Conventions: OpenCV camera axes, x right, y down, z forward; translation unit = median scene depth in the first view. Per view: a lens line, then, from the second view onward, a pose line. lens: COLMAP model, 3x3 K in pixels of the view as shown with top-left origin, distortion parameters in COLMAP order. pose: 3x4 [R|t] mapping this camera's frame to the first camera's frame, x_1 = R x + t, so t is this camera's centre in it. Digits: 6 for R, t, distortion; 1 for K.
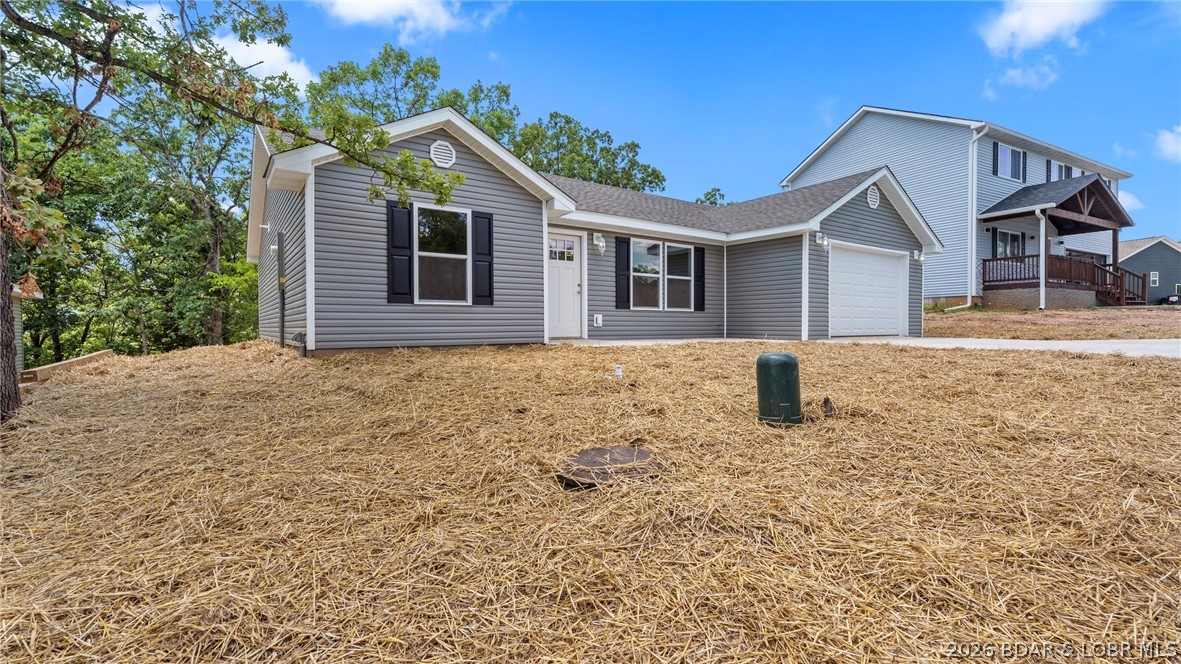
lens RADIAL K [[525.9, 0, 589.6], [0, 525.9, 333.4], [0, 0, 1]] dist [0.002353, 0.000091]
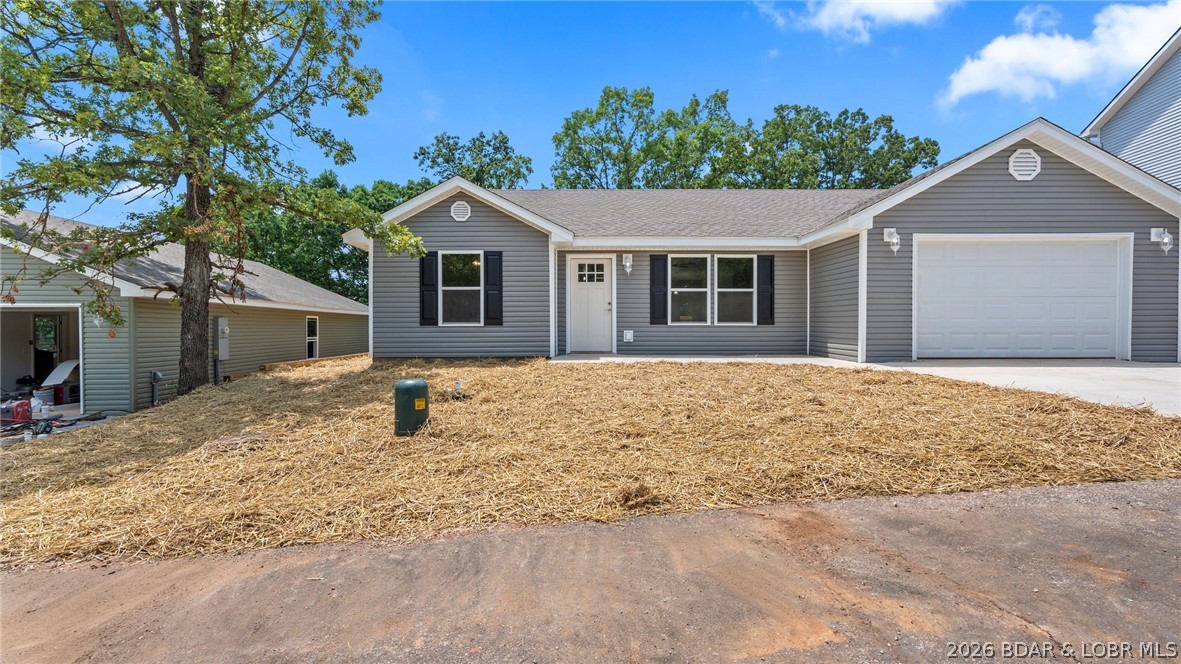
lens RADIAL K [[525.9, 0, 583.4], [0, 525.9, 329.0], [0, 0, 1]] dist [0.002353, 0.000091]
pose [[0.817972, 0.003467, -0.575247, 0.501674], [-0.008227, 0.999950, -0.005673, -0.029166], [0.575199, 0.009373, 0.817960, 0.074345]]
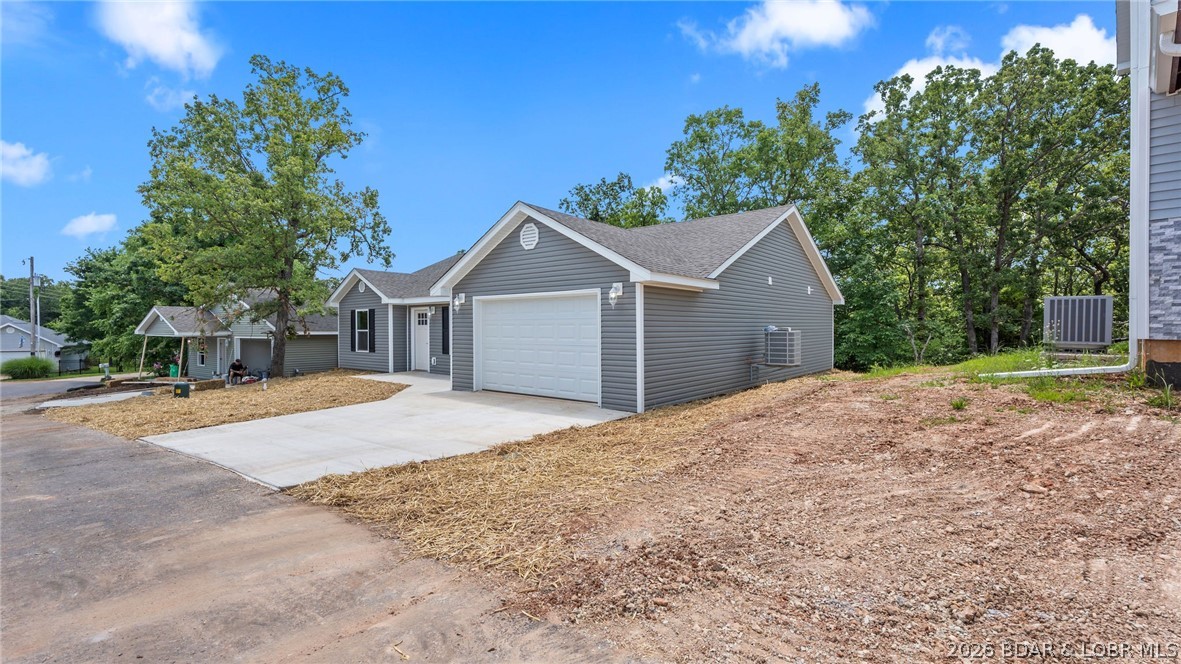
lens RADIAL K [[525.9, 0, 591.7], [0, 525.9, 333.0], [0, 0, 1]] dist [0.002353, 0.000091]
pose [[0.257254, 0.011997, -0.966269, 1.539659], [-0.013442, 0.999871, 0.008836, -0.118277], [0.966250, 0.010716, 0.257382, 0.957435]]
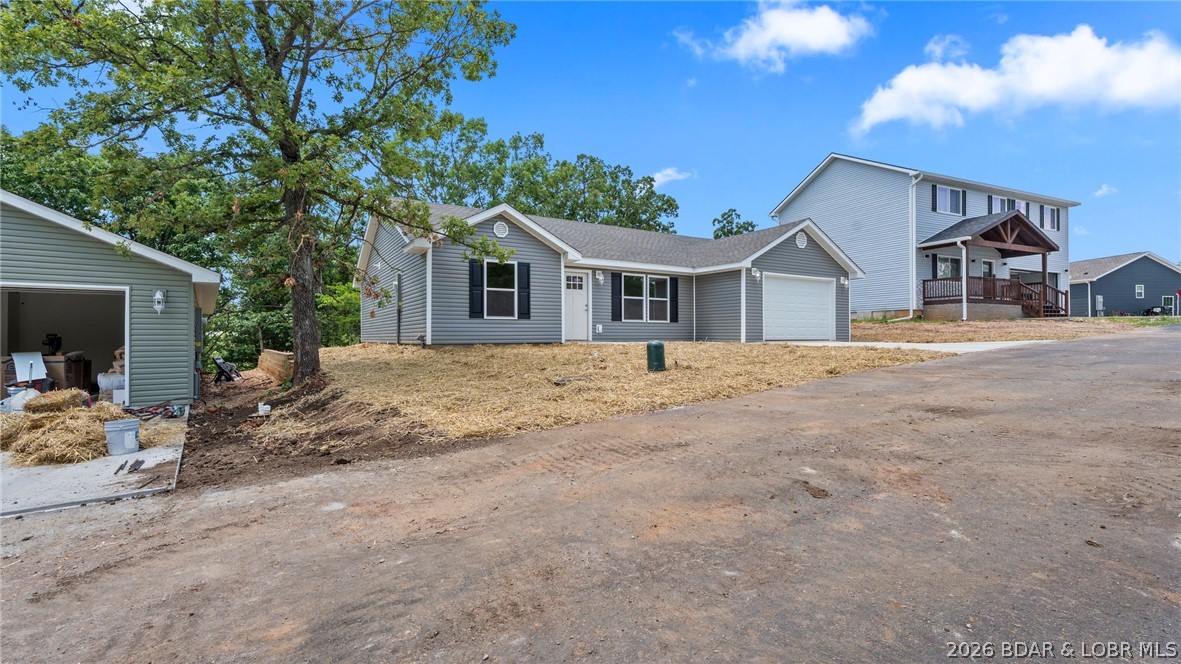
lens RADIAL K [[525.9, 0, 590.7], [0, 525.9, 332.9], [0, 0, 1]] dist [0.002353, 0.000091]
pose [[0.997980, -0.000084, -0.063524, 0.079162], [-0.001278, 0.999770, -0.021405, 0.017778], [0.063511, 0.021443, 0.997751, -0.451286]]
